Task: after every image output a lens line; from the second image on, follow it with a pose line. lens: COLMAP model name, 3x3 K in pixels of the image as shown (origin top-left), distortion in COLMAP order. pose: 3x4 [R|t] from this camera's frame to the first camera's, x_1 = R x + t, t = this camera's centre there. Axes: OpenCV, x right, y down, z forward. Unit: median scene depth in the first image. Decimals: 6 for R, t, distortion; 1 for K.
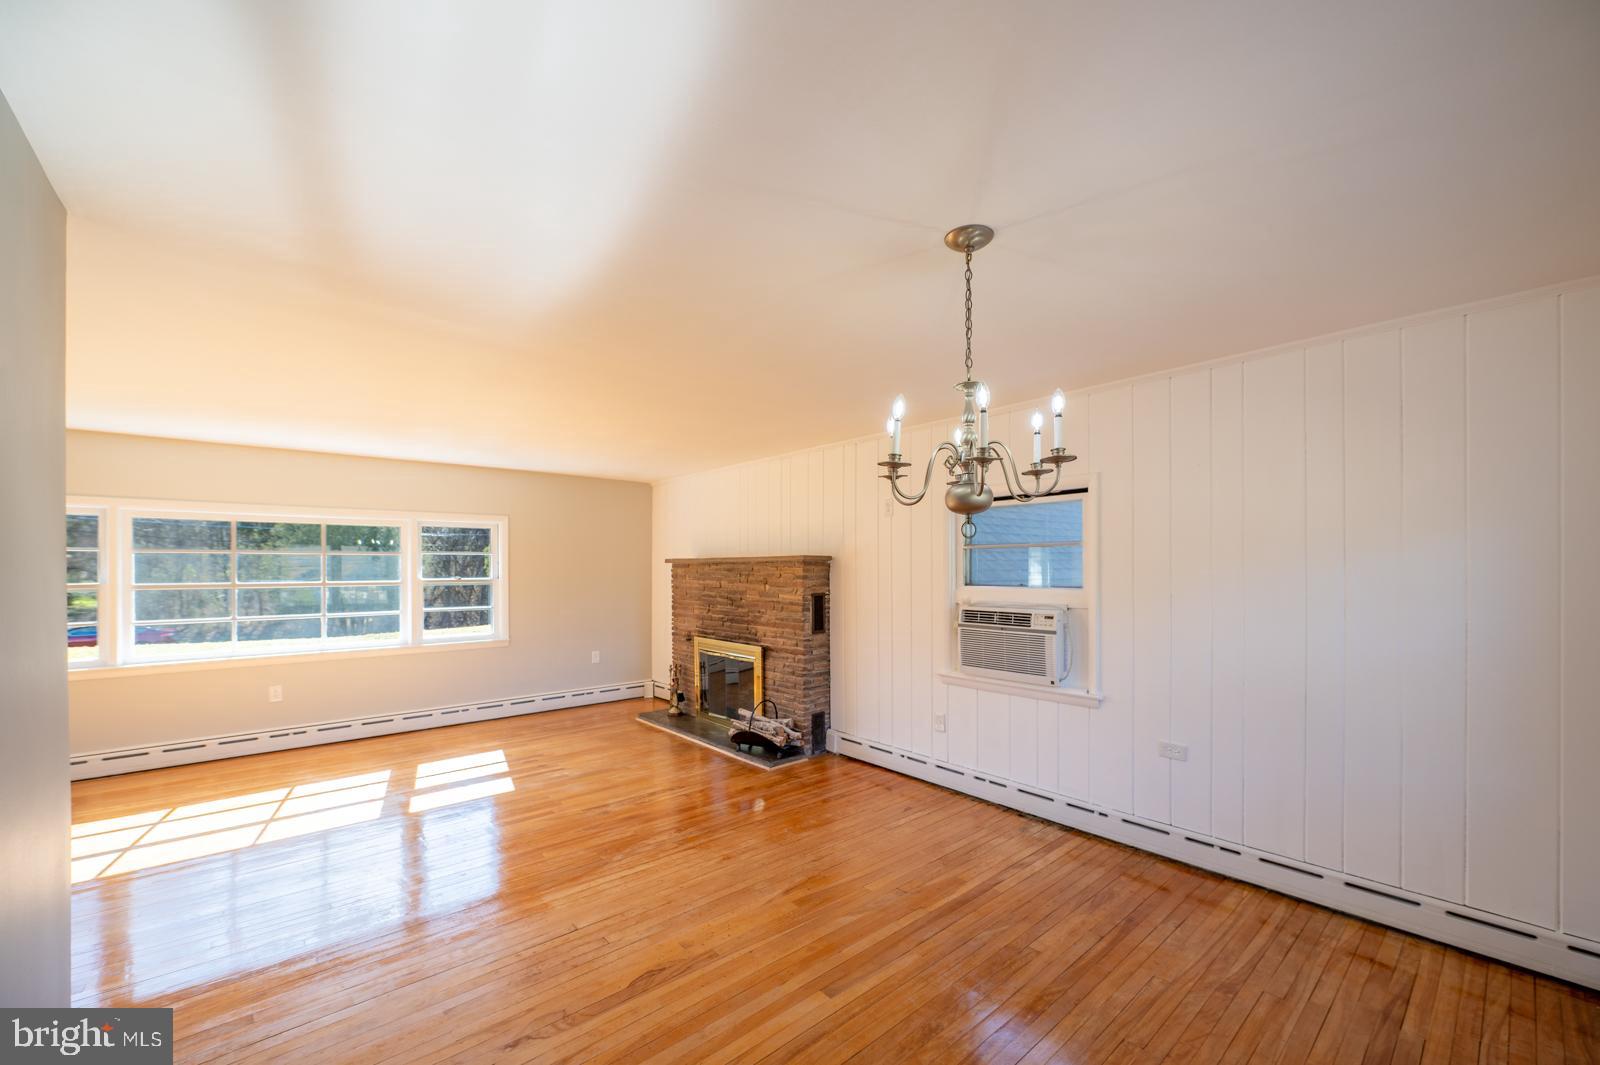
lens RADIAL K [[632.2, 0, 809.9], [0, 632.2, 567.0], [0, 0, 1]] dist [-0.003392, -0.002132]
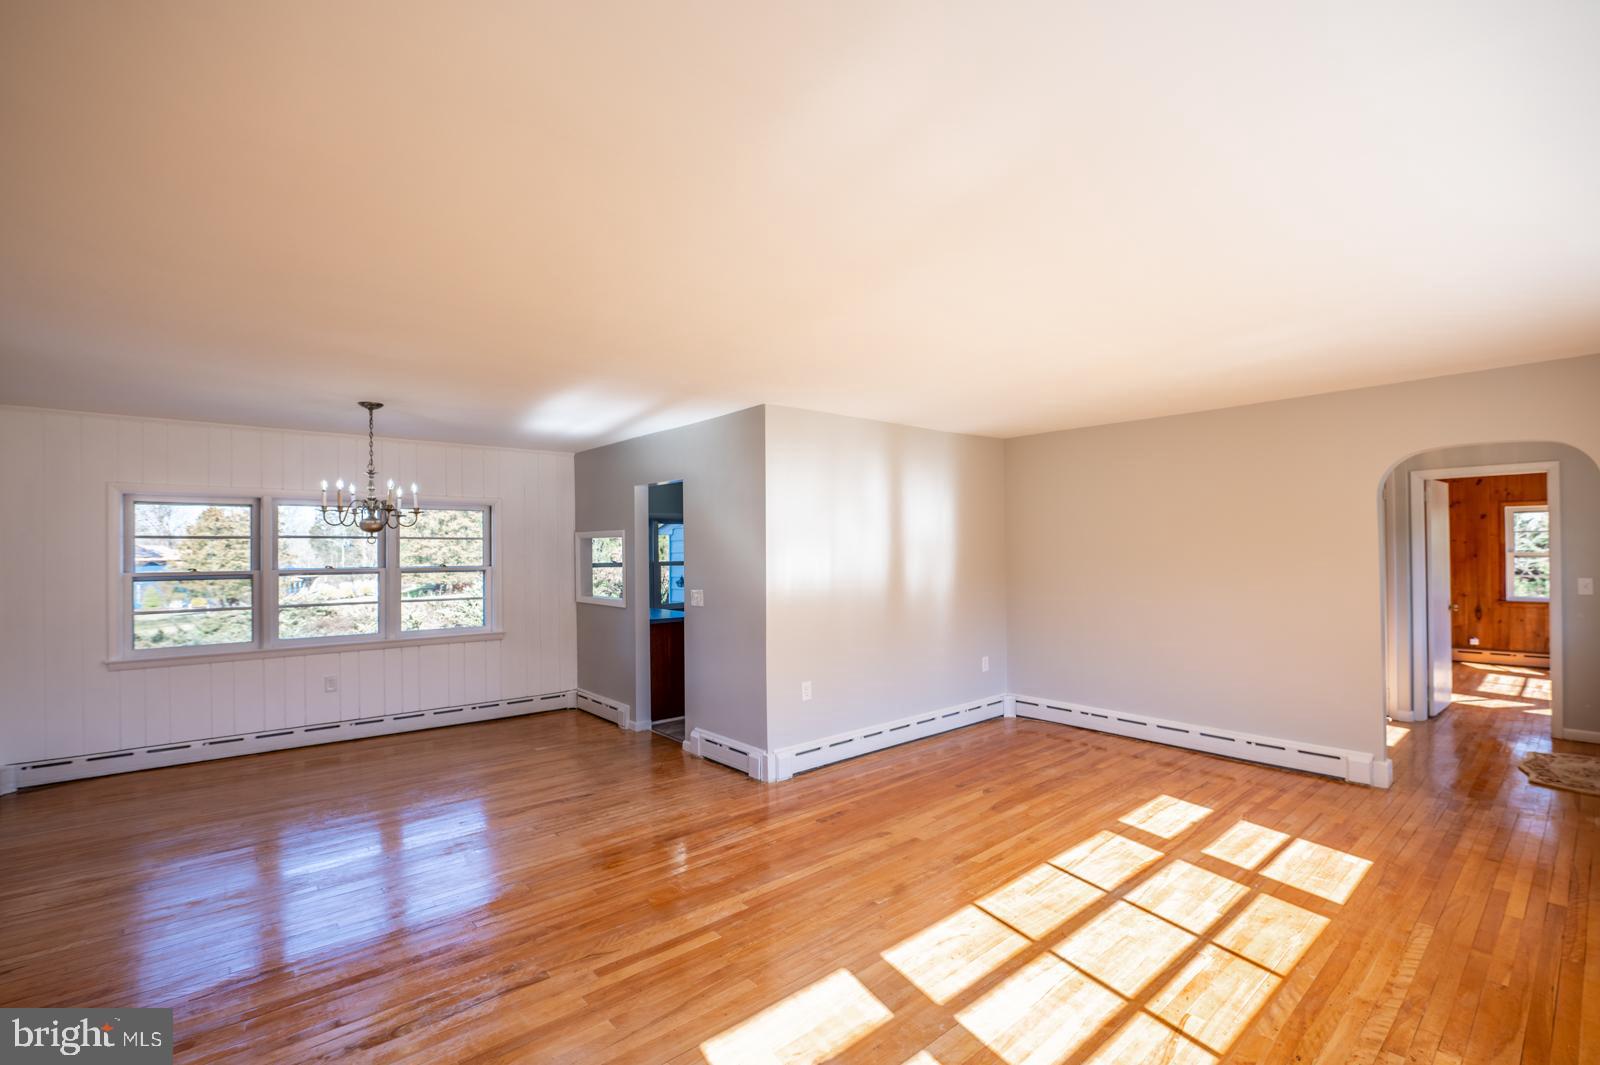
lens RADIAL K [[716.5, 0, 811.1], [0, 716.5, 544.4], [0, 0, 1]] dist [-0.017658, -0.000069]
pose [[-0.999829, 0.014492, 0.011480, -0.535559], [0.014371, 0.999842, -0.010493, 0.002370], [-0.011630, -0.010326, -0.999879, 1.438989]]
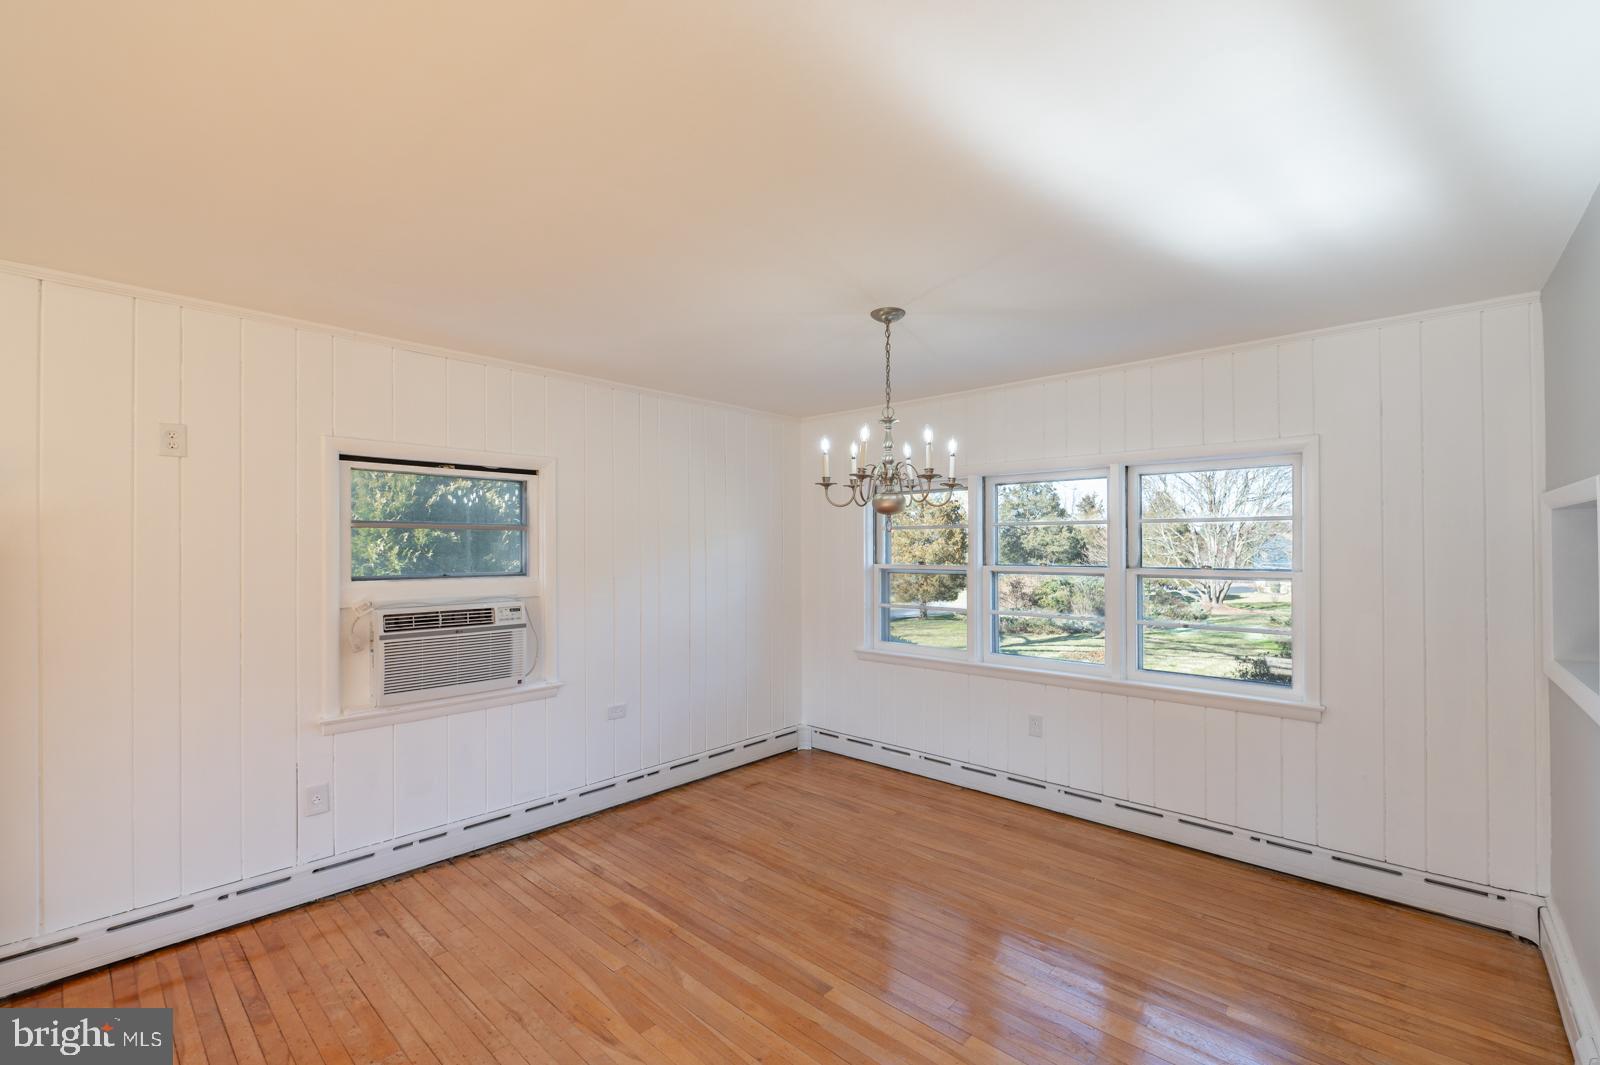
lens RADIAL K [[680.1, 0, 804.8], [0, 680.1, 544.5], [0, 0, 1]] dist [-0.003288, -0.001087]
pose [[-0.109247, 0.010009, 0.993964, -0.504528], [0.002903, 0.999948, -0.009751, -0.001177], [-0.994010, 0.001820, -0.109270, 0.568918]]
